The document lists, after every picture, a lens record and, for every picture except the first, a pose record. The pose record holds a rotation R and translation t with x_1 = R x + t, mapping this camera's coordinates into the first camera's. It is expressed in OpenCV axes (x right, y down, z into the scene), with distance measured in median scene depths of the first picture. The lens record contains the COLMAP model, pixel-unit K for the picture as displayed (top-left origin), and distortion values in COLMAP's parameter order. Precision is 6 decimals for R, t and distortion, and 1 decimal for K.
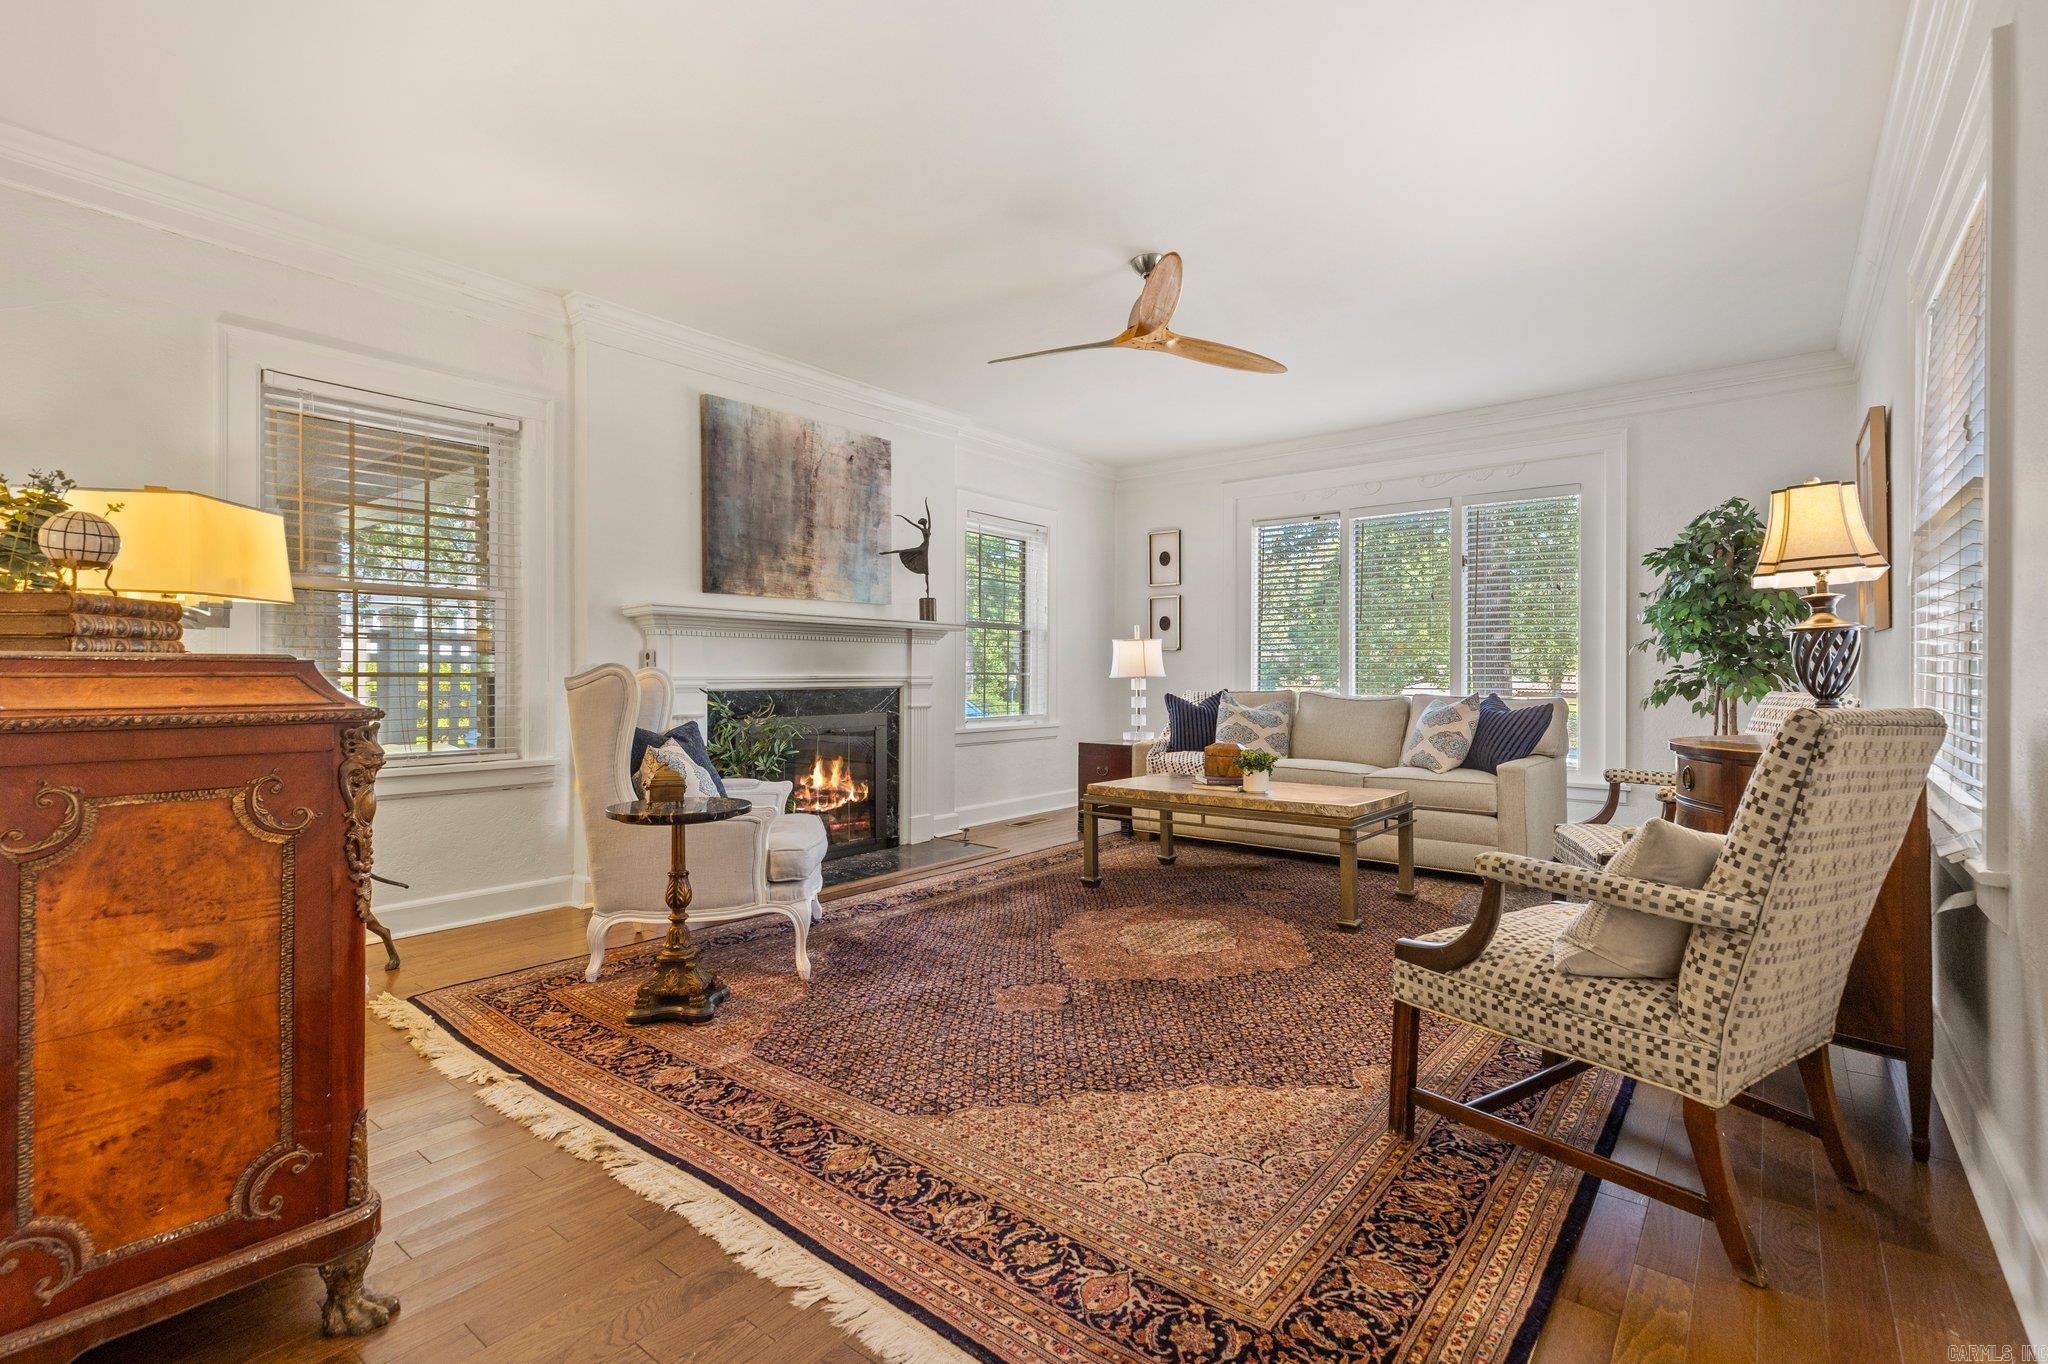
lens RADIAL K [[931.6, 0, 1023.5], [0, 931.6, 677.8], [0, 0, 1]] dist [0.002136, -0.000440]
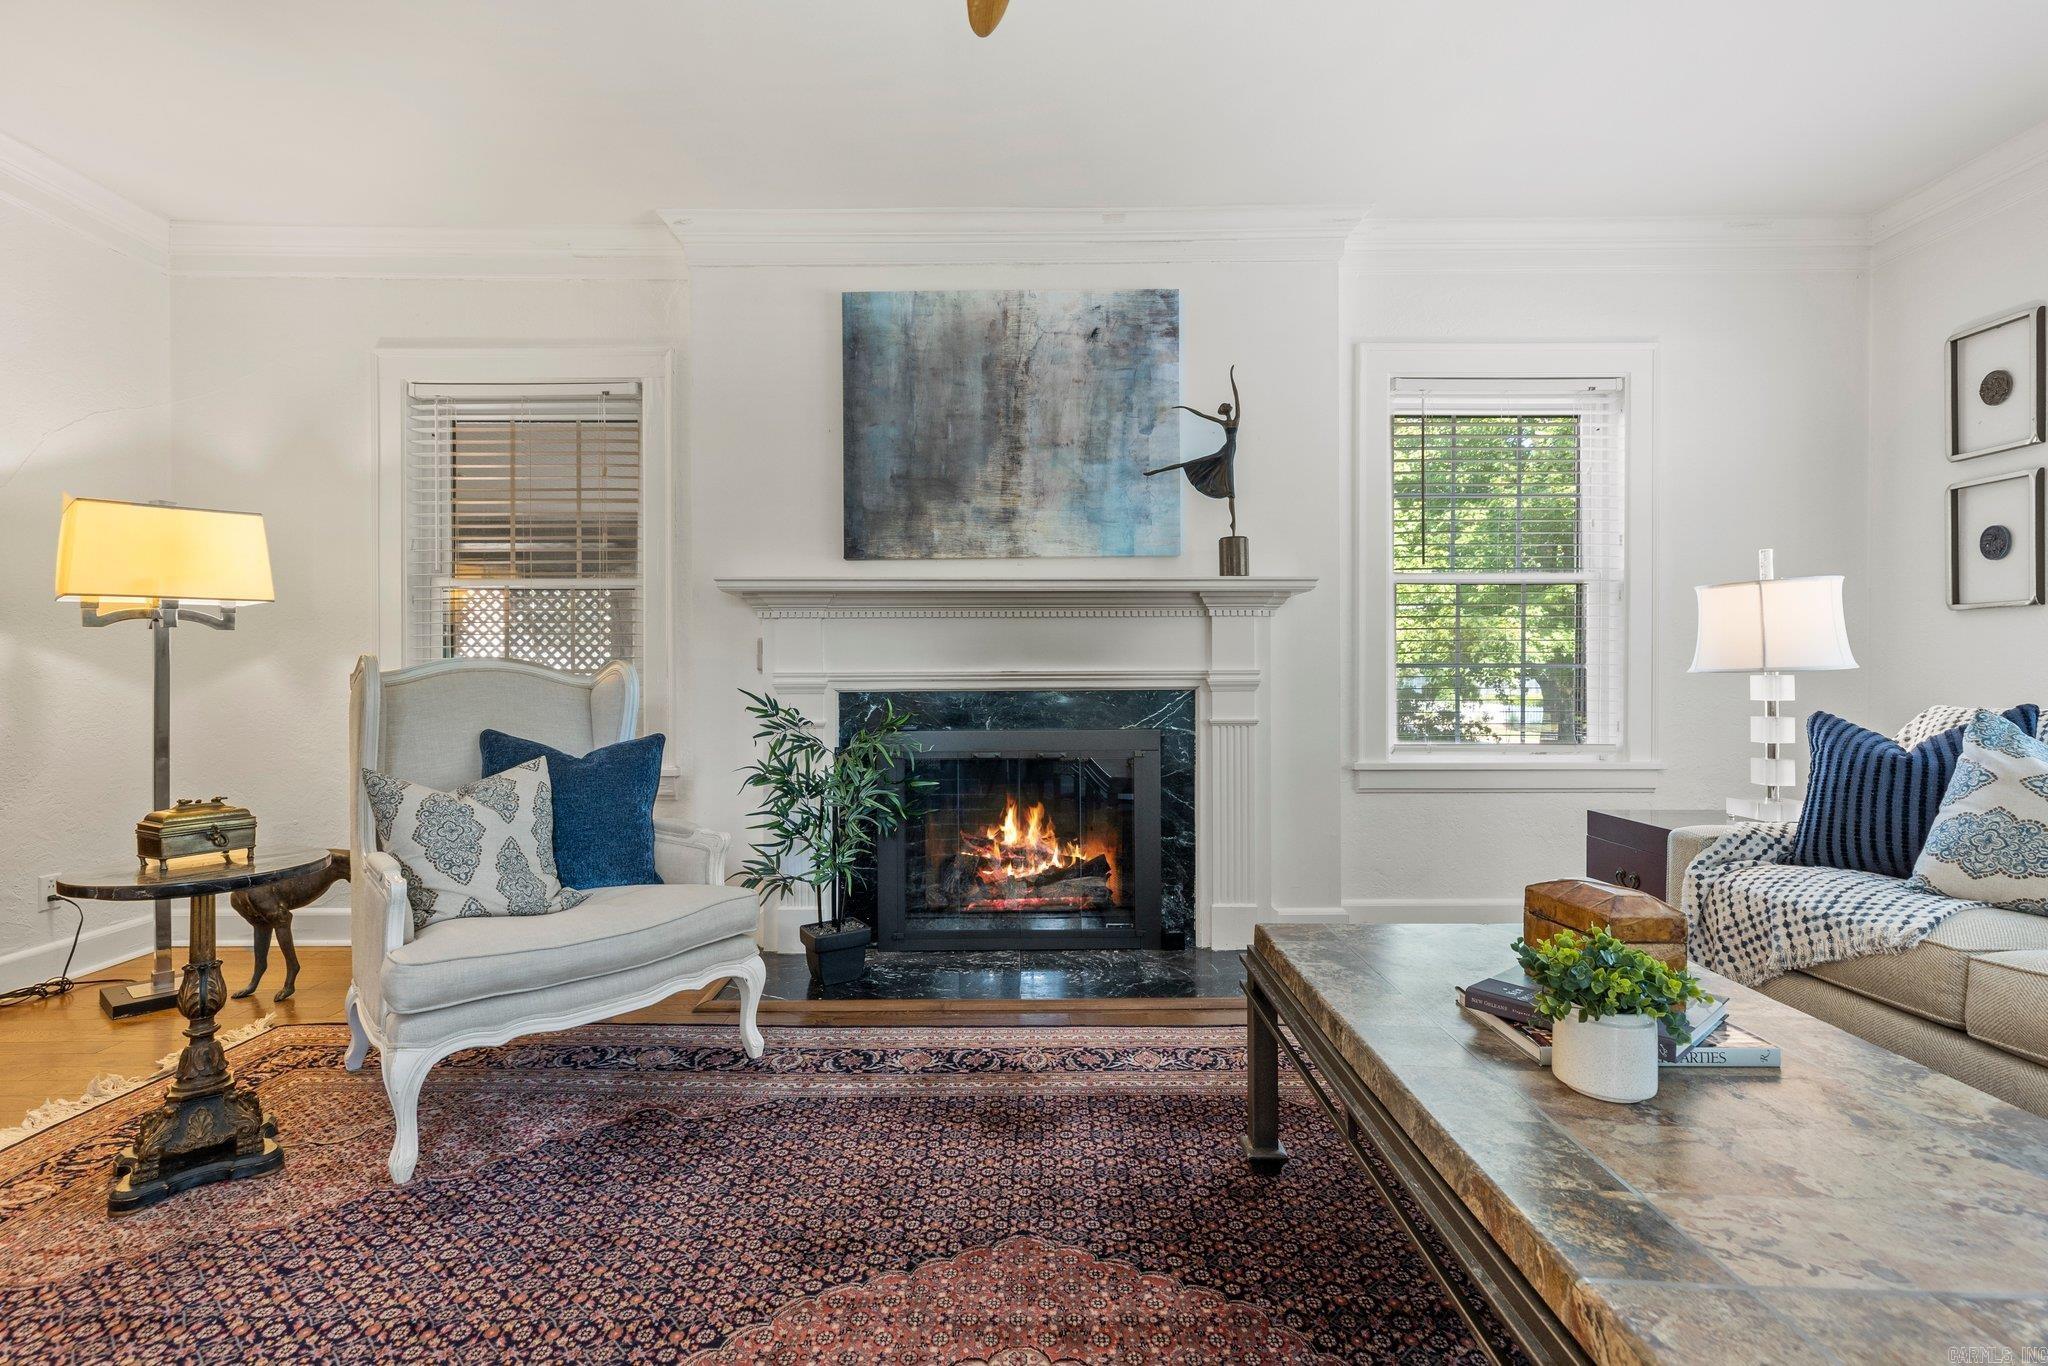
lens RADIAL K [[931.6, 0, 1023.5], [0, 931.6, 678.8], [0, 0, 1]] dist [0.002136, -0.000440]
pose [[0.630104, 0.002464, -0.776507, 0.296956], [0.002082, 0.999986, 0.004863, 0.000205], [0.776508, -0.004681, 0.630090, 0.579322]]
